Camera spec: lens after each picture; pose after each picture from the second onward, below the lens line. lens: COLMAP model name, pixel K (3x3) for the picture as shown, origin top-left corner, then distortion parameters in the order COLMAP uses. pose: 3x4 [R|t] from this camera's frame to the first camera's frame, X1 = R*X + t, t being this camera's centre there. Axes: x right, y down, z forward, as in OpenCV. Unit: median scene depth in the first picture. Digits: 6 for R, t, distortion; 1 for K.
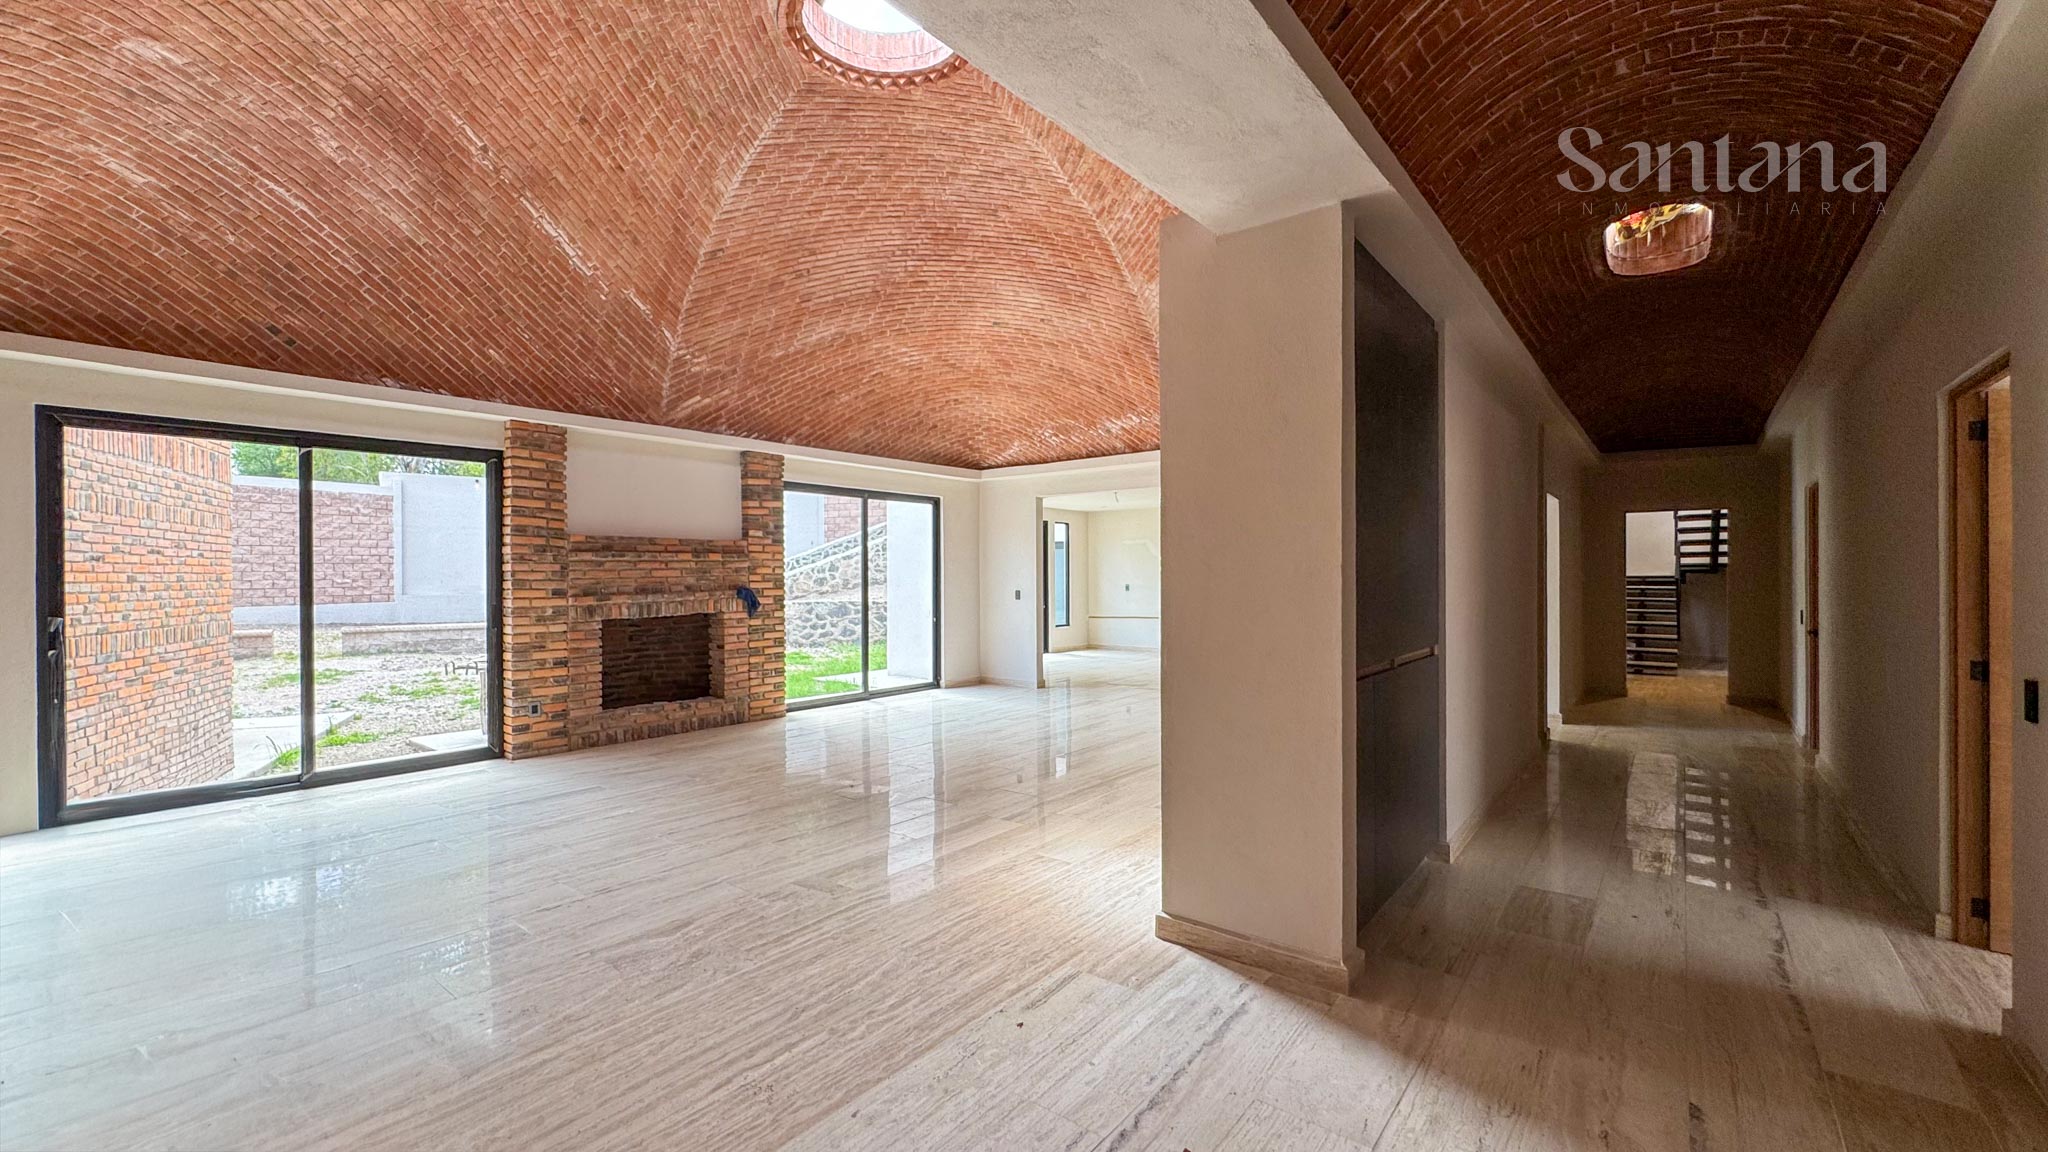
lens RADIAL K [[817.9, 0, 1018.7], [0, 817.9, 576.6], [0, 0, 1]] dist [-0.005502, 0.000713]
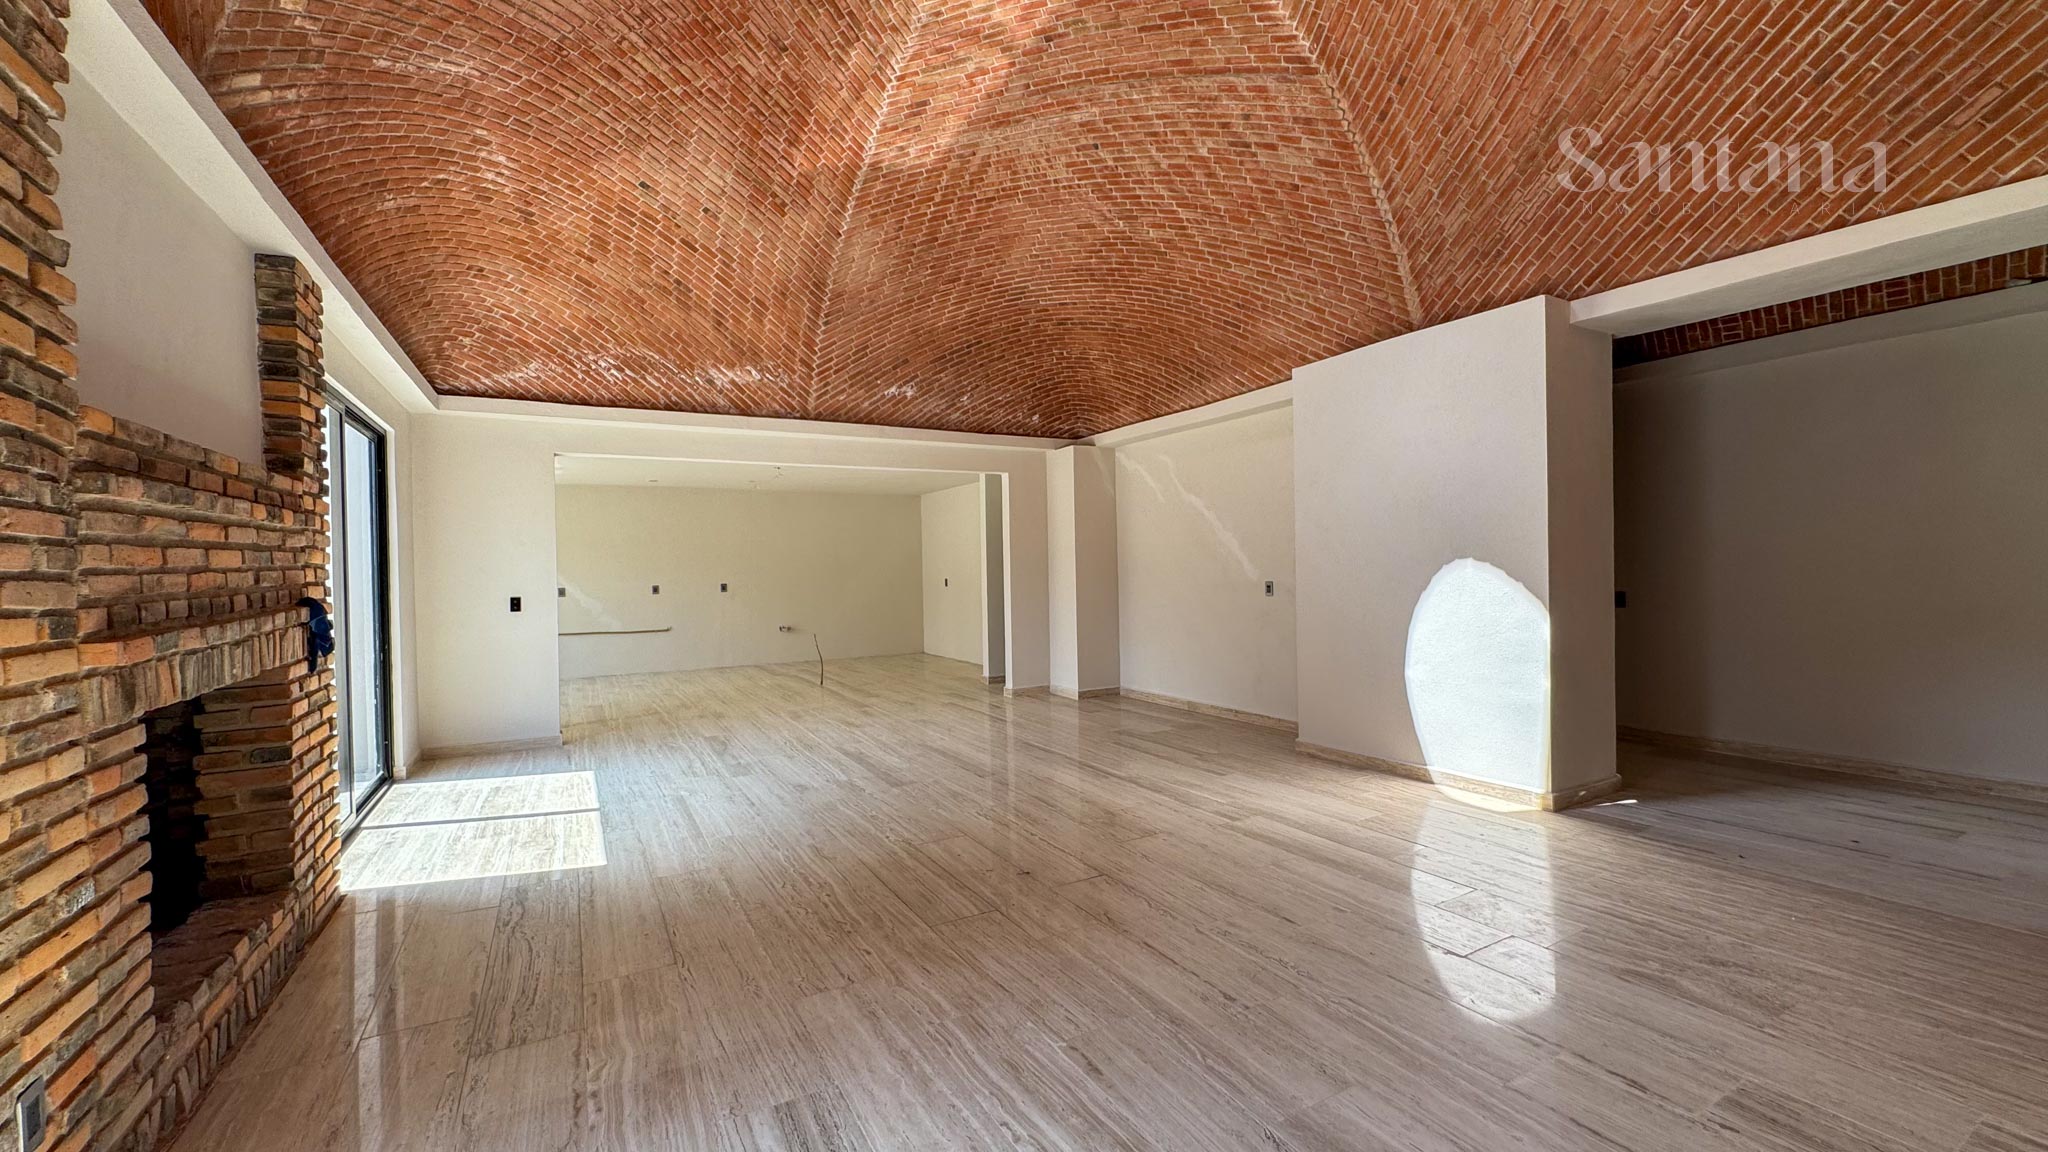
lens RADIAL K [[817.9, 0, 1030.1], [0, 817.9, 570.1], [0, 0, 1]] dist [-0.005502, 0.000713]
pose [[0.368365, -0.005248, 0.929666, -0.688557], [0.019705, 0.999803, -0.002164, 0.008606], [-0.929472, 0.019117, 0.368396, 0.625356]]
